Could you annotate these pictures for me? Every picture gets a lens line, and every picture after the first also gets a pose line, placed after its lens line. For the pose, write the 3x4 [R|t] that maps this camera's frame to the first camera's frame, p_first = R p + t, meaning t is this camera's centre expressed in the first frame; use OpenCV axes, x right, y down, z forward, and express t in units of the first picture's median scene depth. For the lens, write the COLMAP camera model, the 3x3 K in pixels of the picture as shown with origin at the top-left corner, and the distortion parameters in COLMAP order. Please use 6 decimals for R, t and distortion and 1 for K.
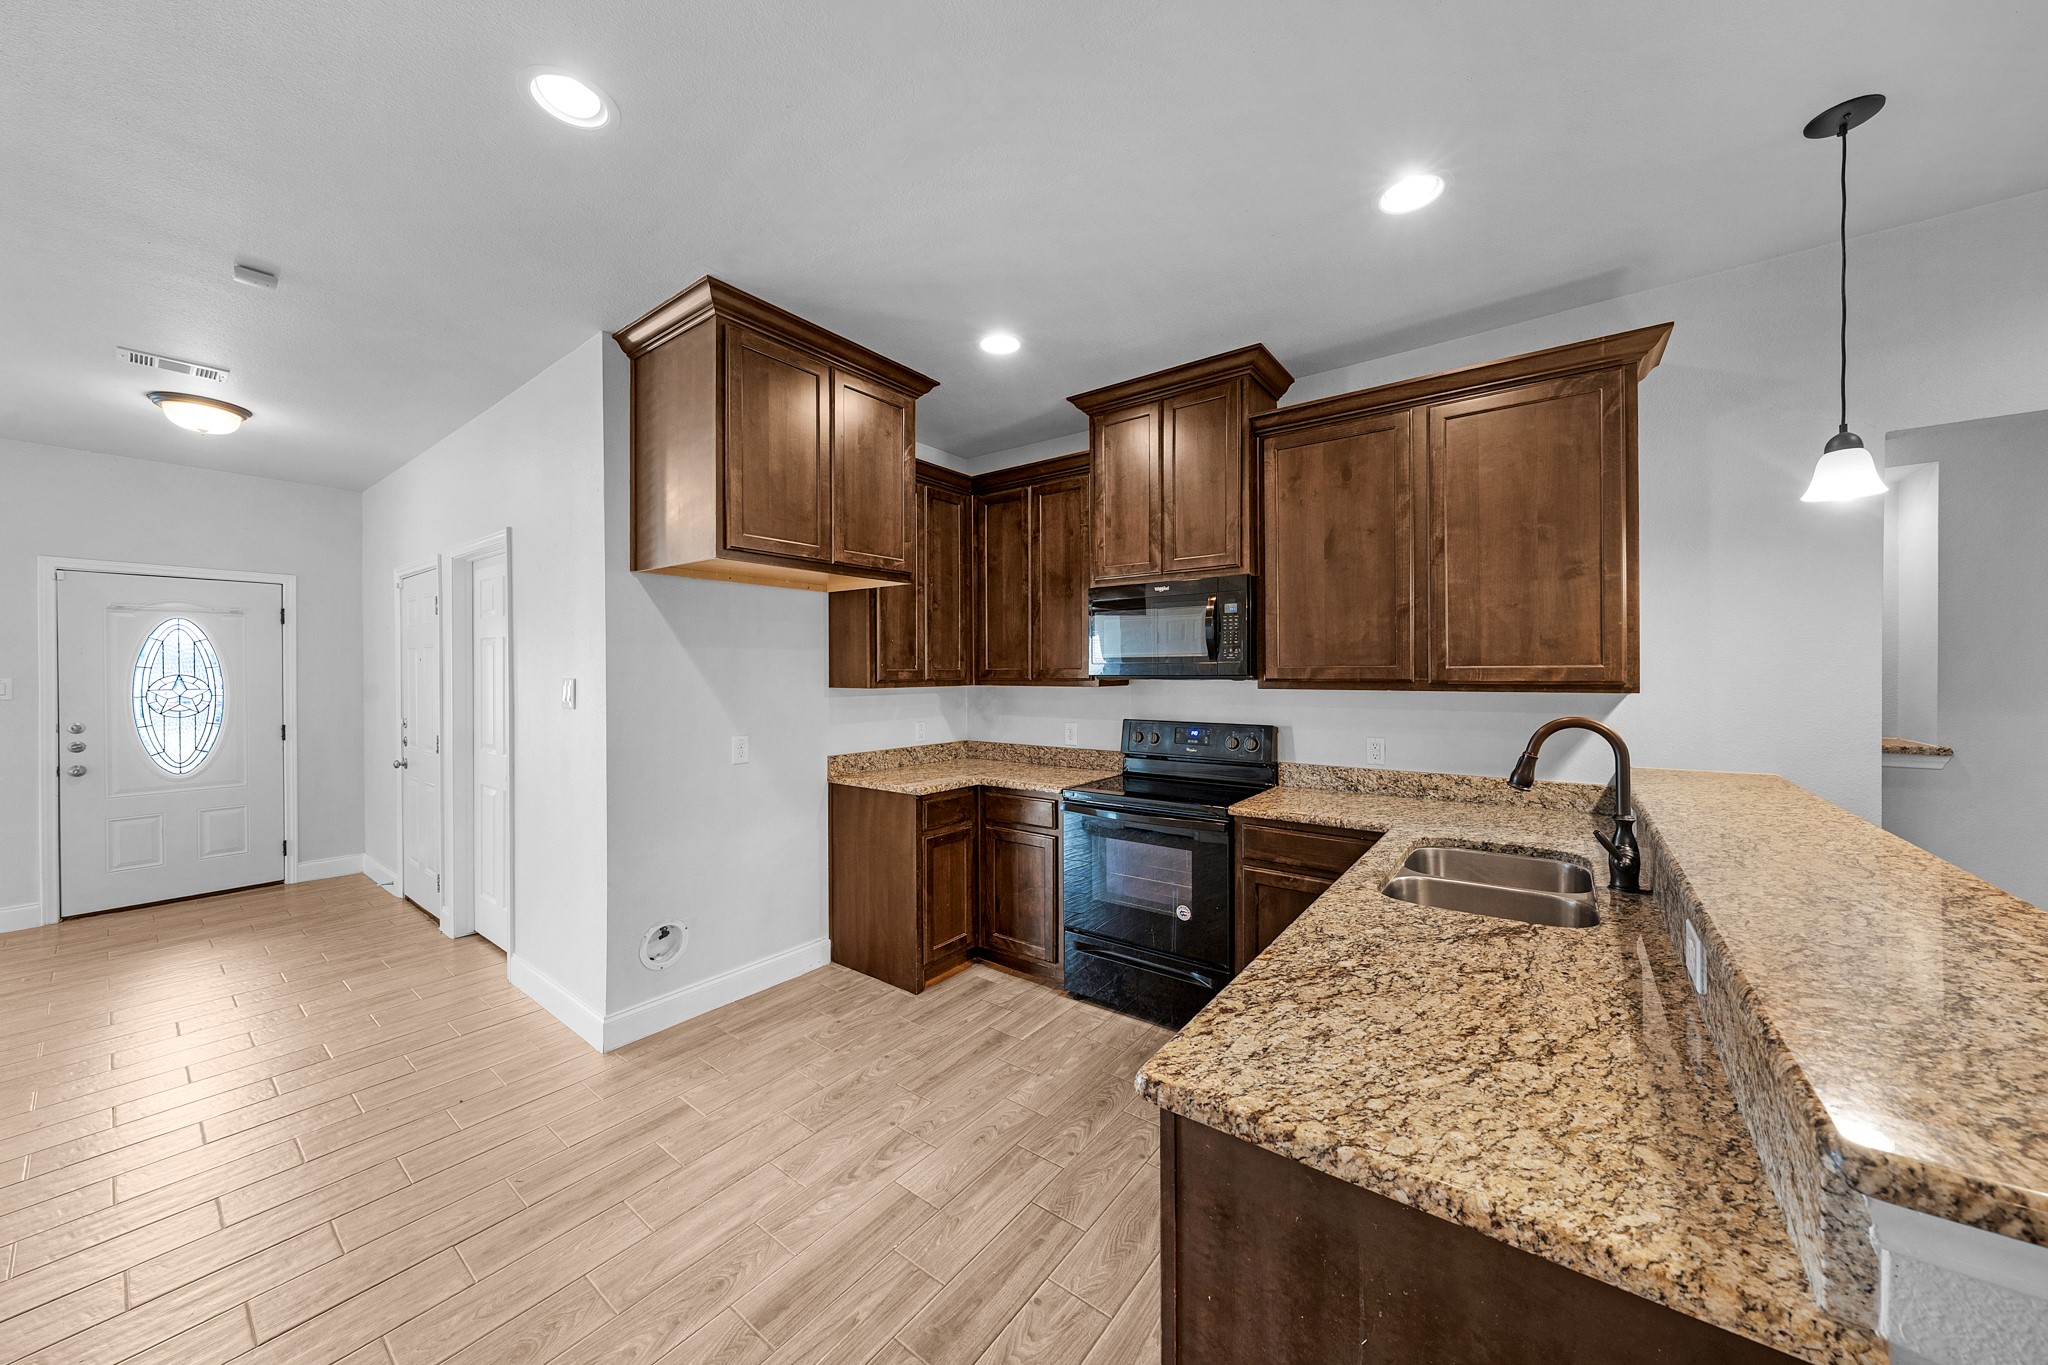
lens RADIAL K [[706.2, 0, 1017.6], [0, 706.2, 673.6], [0, 0, 1]] dist [-0.000711, -0.000122]
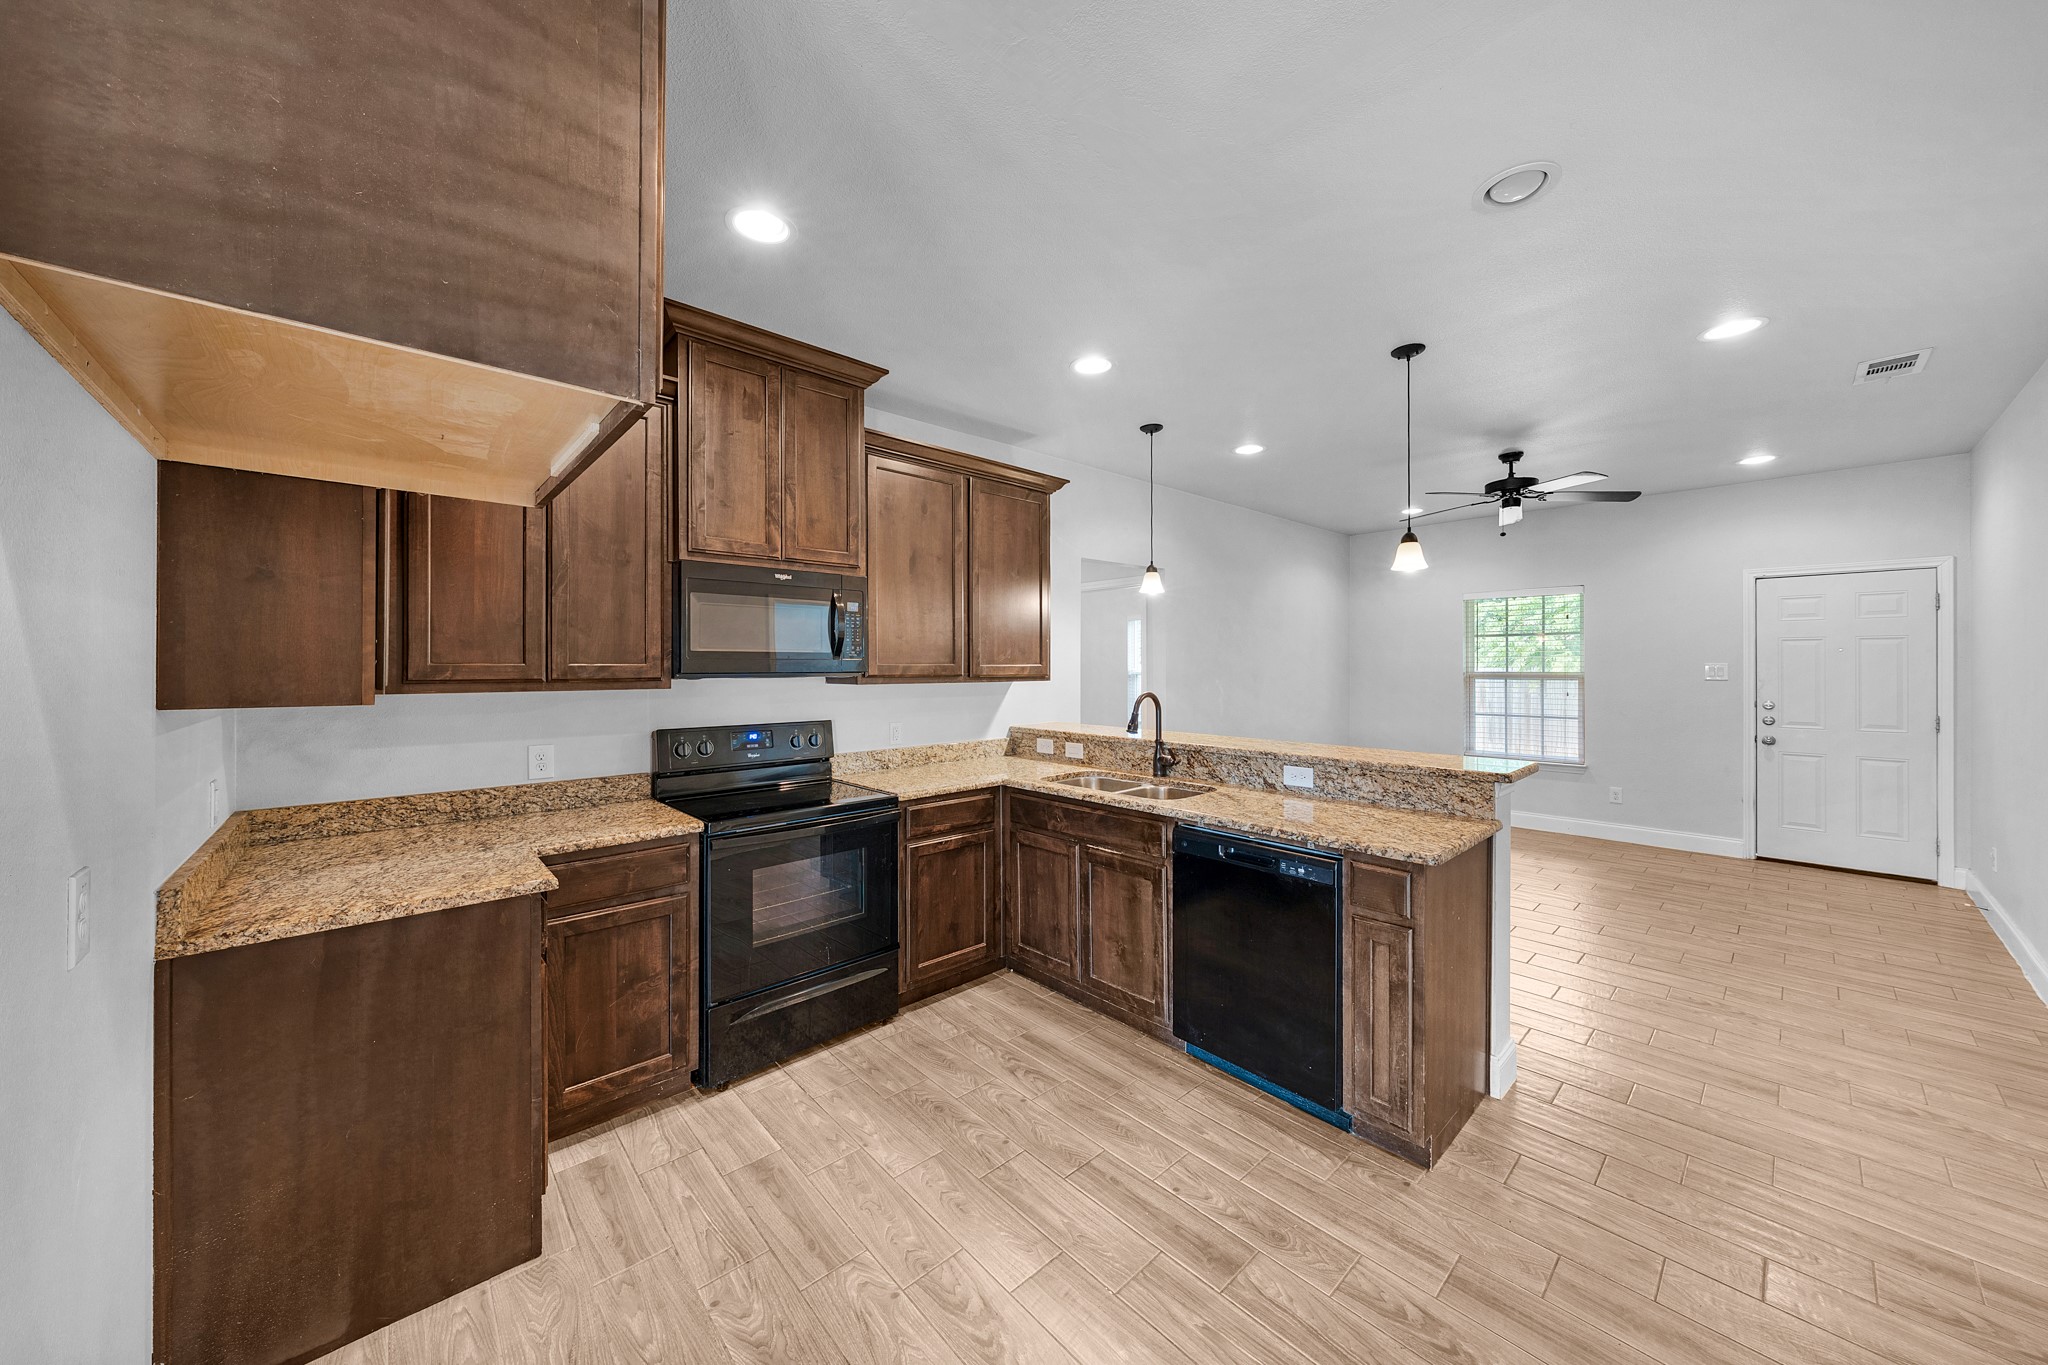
lens RADIAL K [[705.4, 0, 1019.1], [0, 705.4, 666.1], [0, 0, 1]] dist [-0.001798, 0.000097]
pose [[0.180487, 0.004377, 0.983568, -0.620286], [0.004745, 0.999975, -0.005321, 0.000153], [-0.983566, 0.005627, 0.180461, 0.534483]]
